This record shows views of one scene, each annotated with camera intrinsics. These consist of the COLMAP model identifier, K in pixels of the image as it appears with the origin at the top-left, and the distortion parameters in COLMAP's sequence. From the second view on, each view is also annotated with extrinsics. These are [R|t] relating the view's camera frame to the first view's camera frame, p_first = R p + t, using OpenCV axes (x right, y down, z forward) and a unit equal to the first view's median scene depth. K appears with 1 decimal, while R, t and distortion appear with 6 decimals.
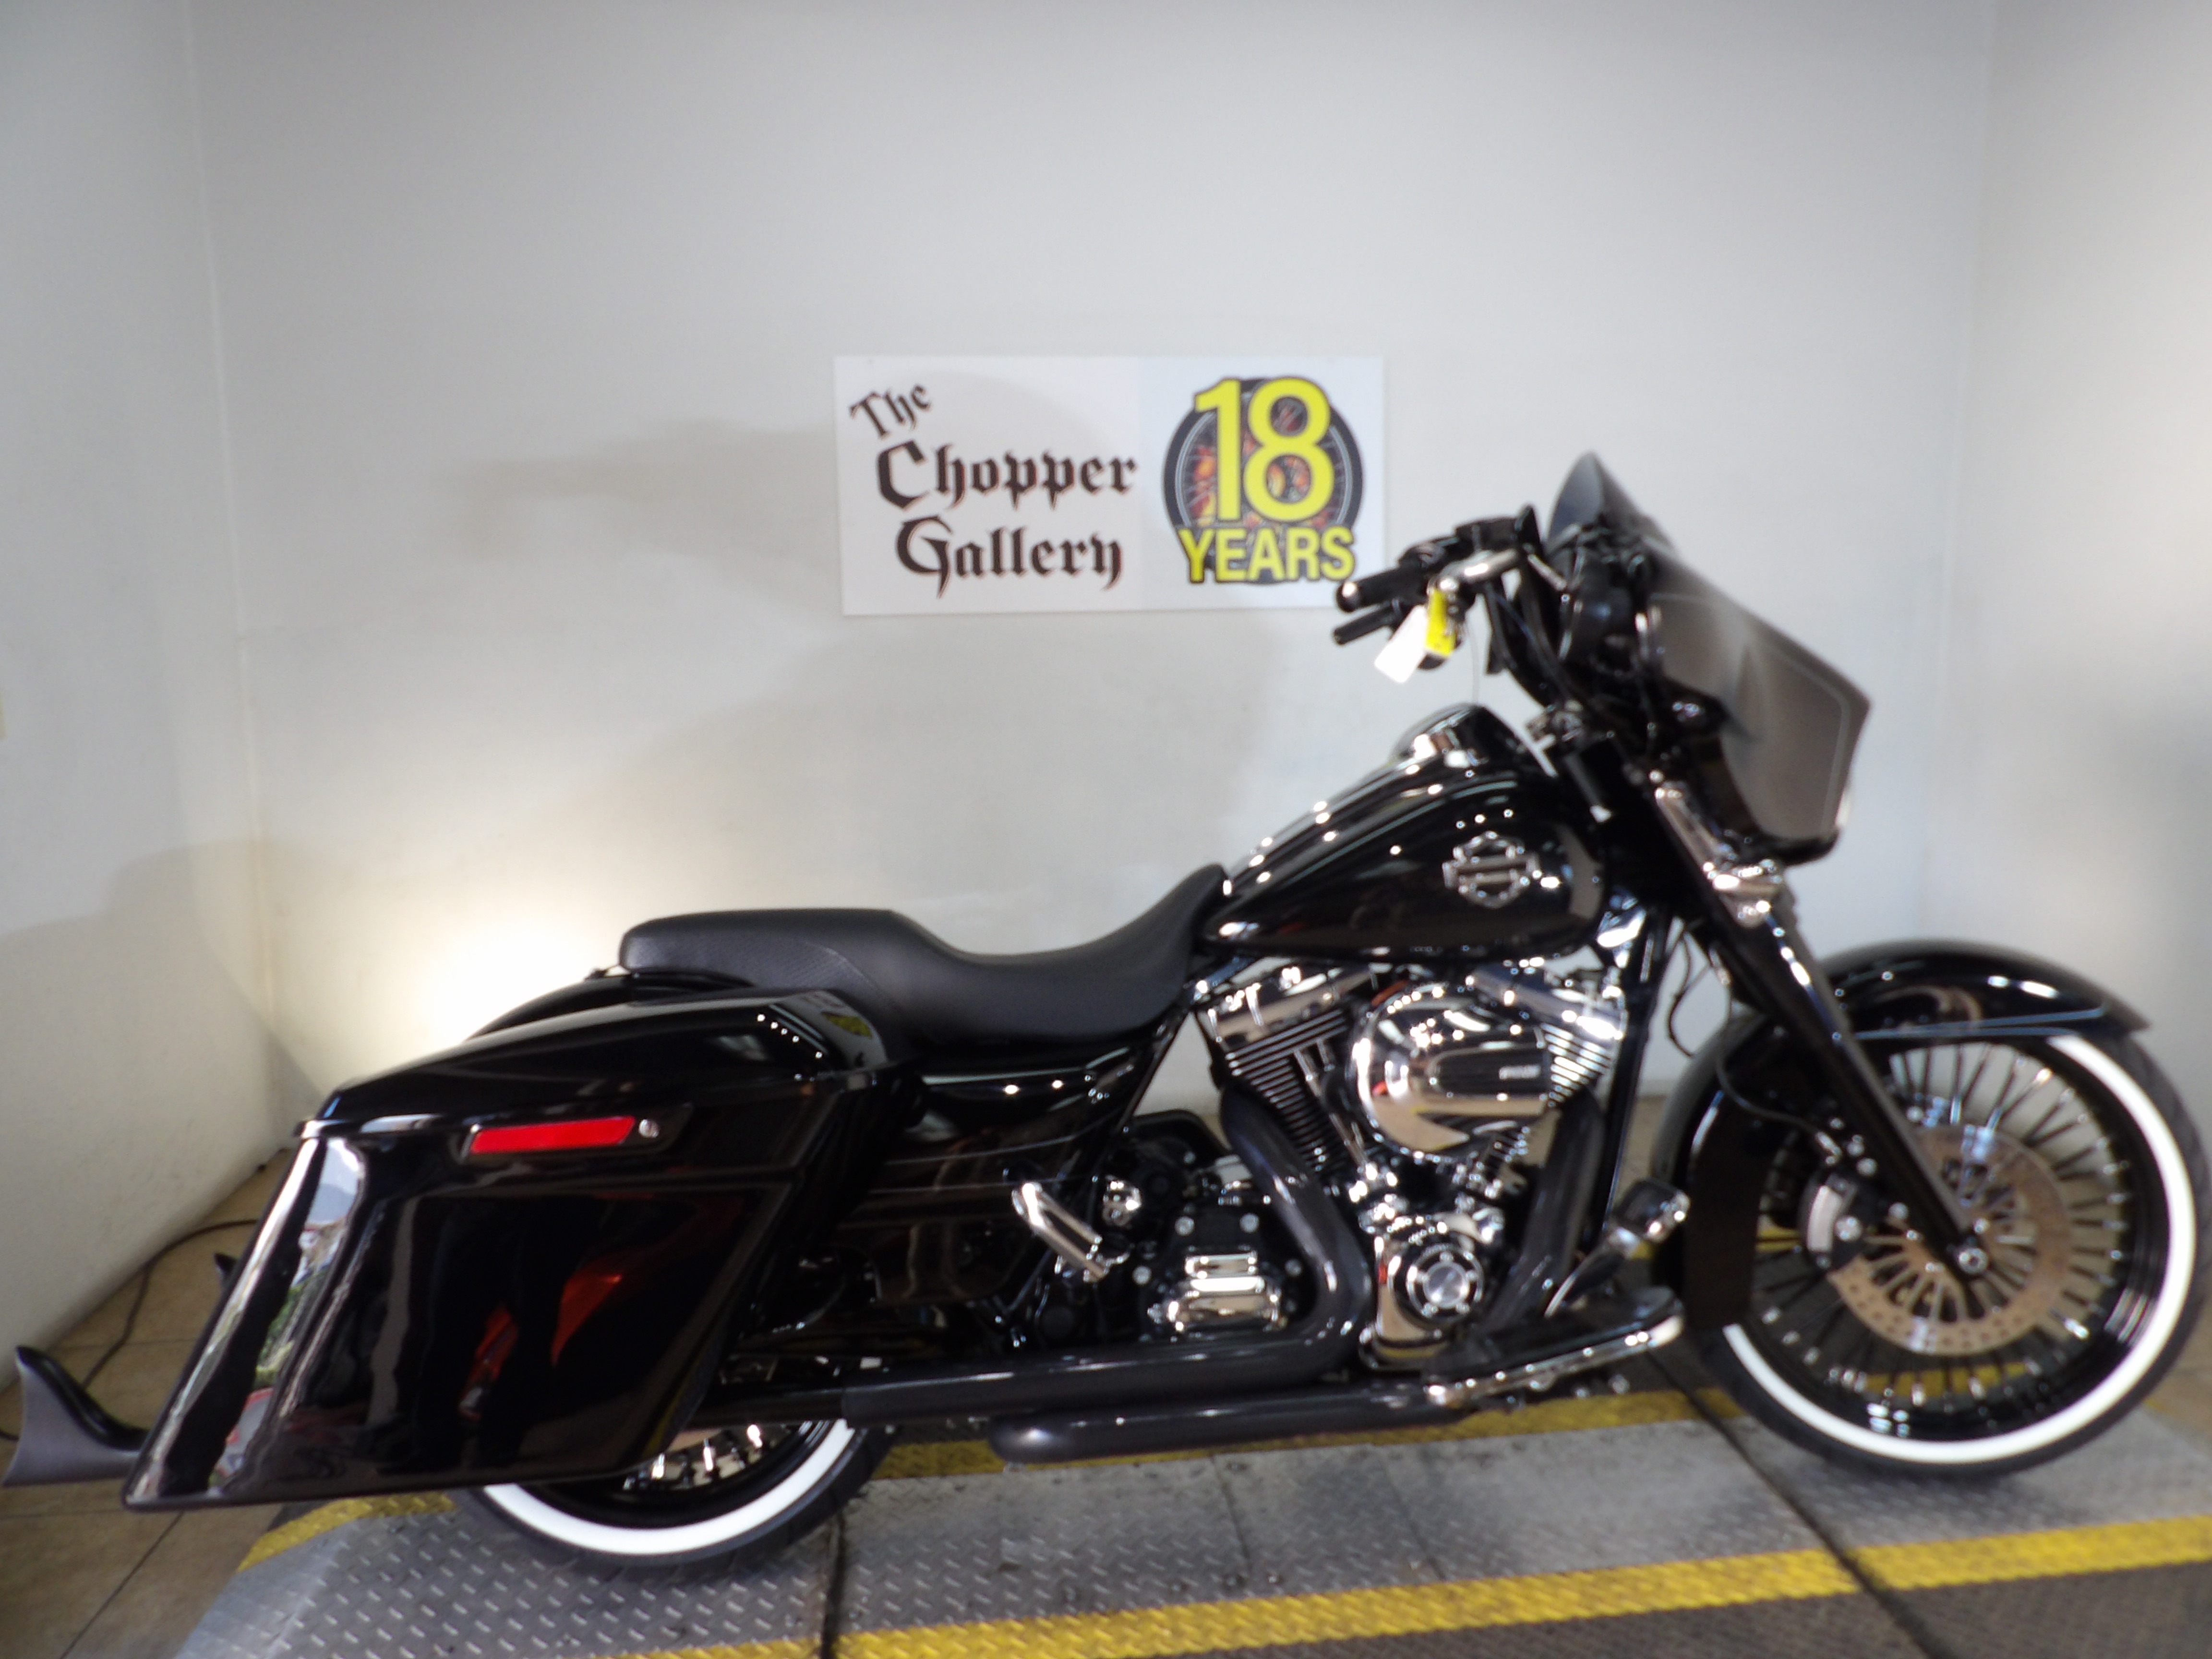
lens RADIAL K [[1581.7, 0, 1132.8], [0, 1581.7, 820.8], [0, 0, 1]] dist [-0.035641, 0.053884]
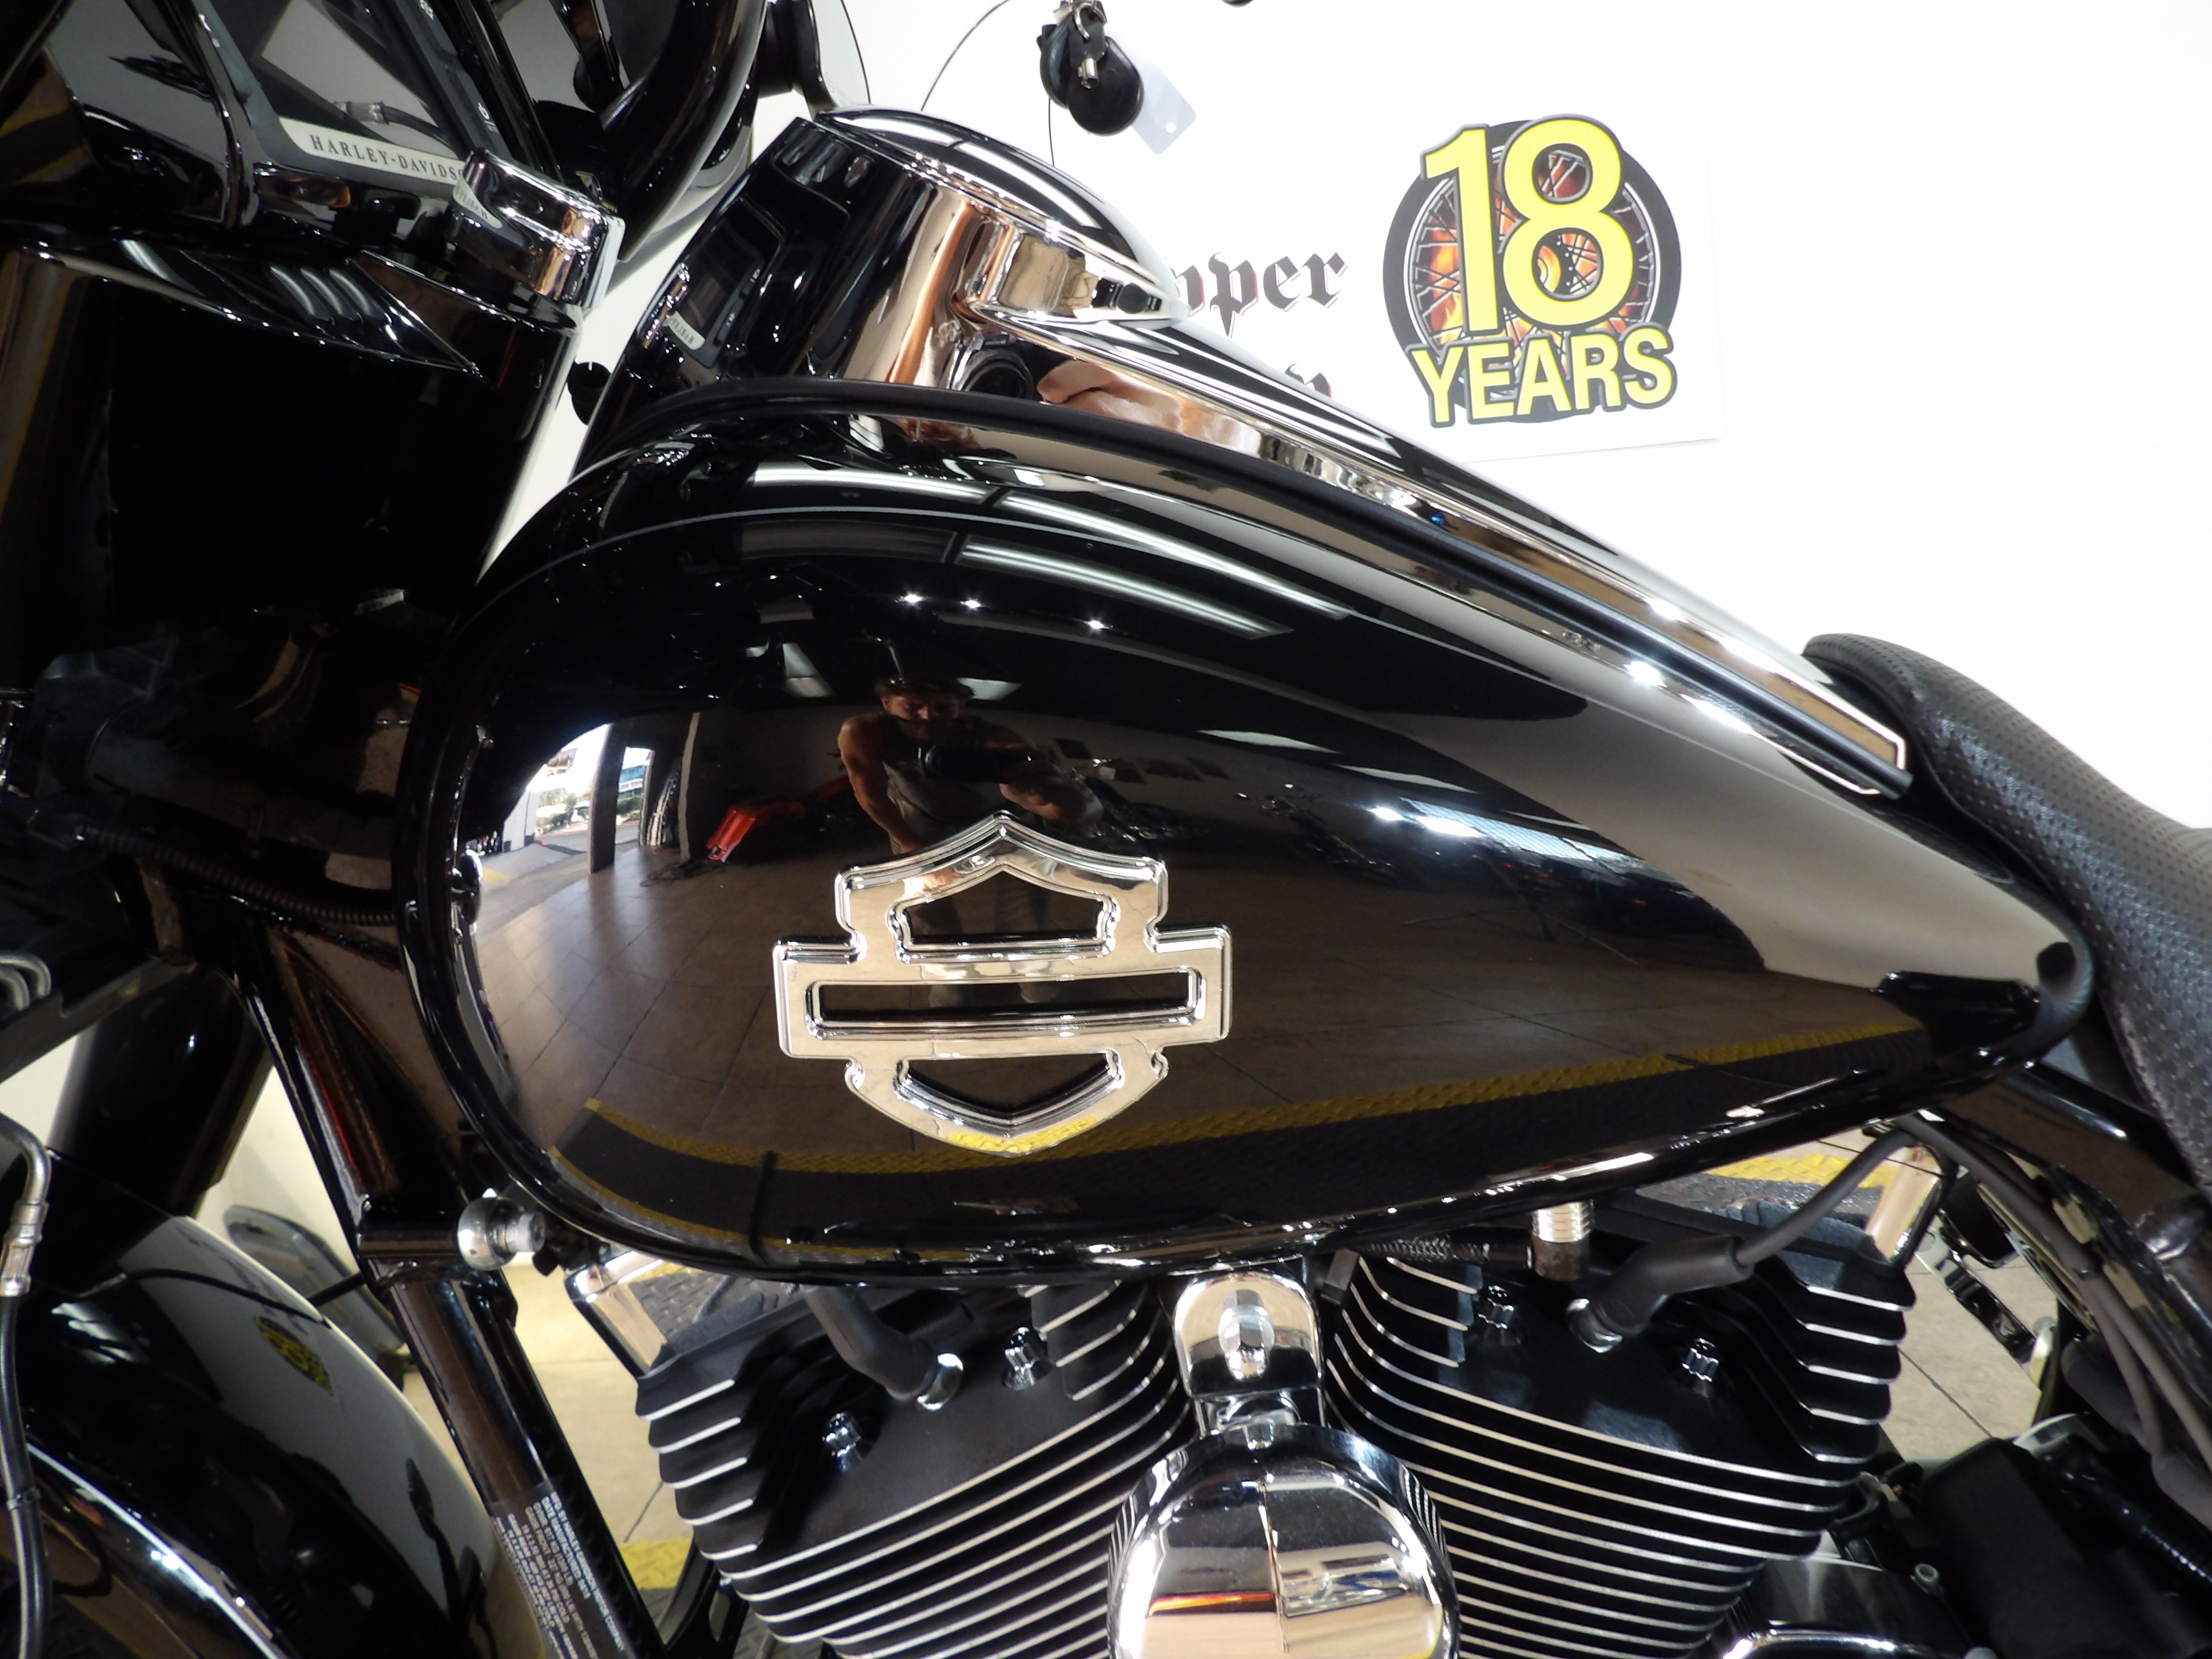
lens RADIAL K [[1581.7, 0, 1138.0], [0, 1581.7, 807.7], [0, 0, 1]] dist [-0.035641, 0.053884]
pose [[0.988382, -0.060390, -0.139476, -0.005201], [0.051725, 0.996548, -0.064939, 0.055596], [0.142916, 0.056971, 0.988094, 0.313886]]
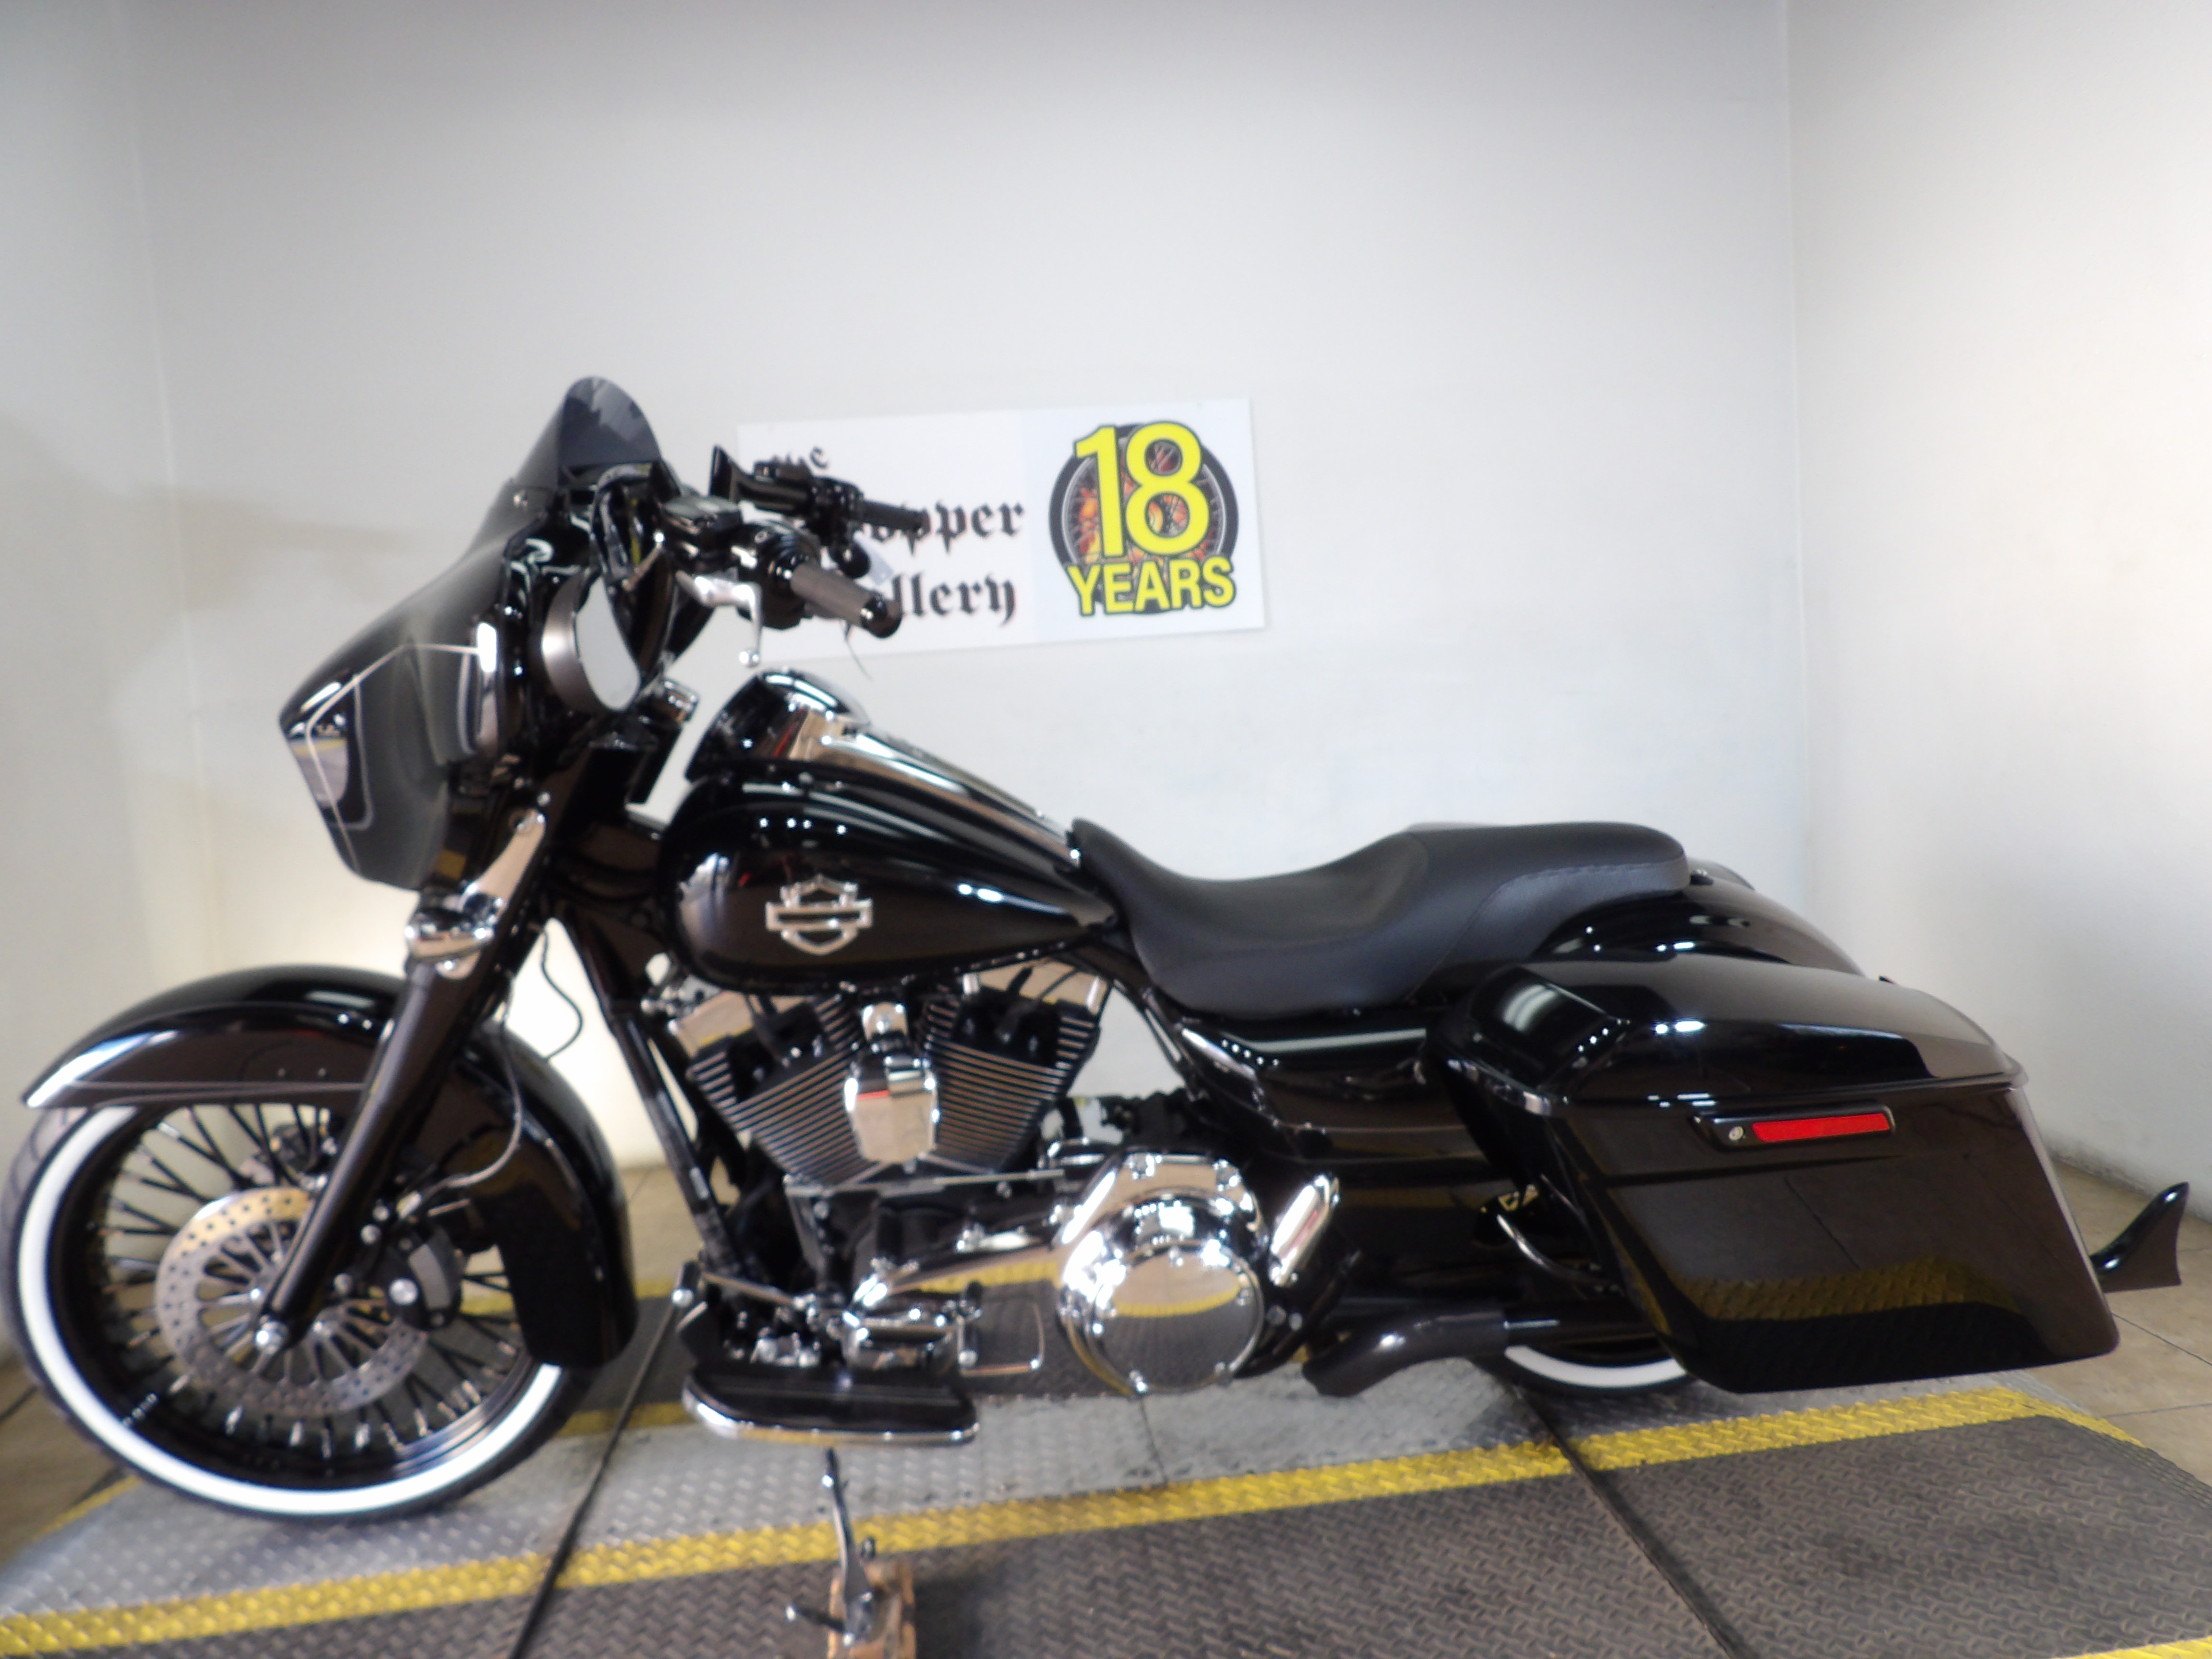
lens RADIAL K [[1581.7, 0, 1133.2], [0, 1581.7, 819.7], [0, 0, 1]] dist [-0.035641, 0.053884]
pose [[0.998373, -0.056991, -0.001545, 0.066635], [0.056684, 0.995167, -0.080186, 0.075620], [0.006107, 0.079968, 0.996779, -0.054794]]
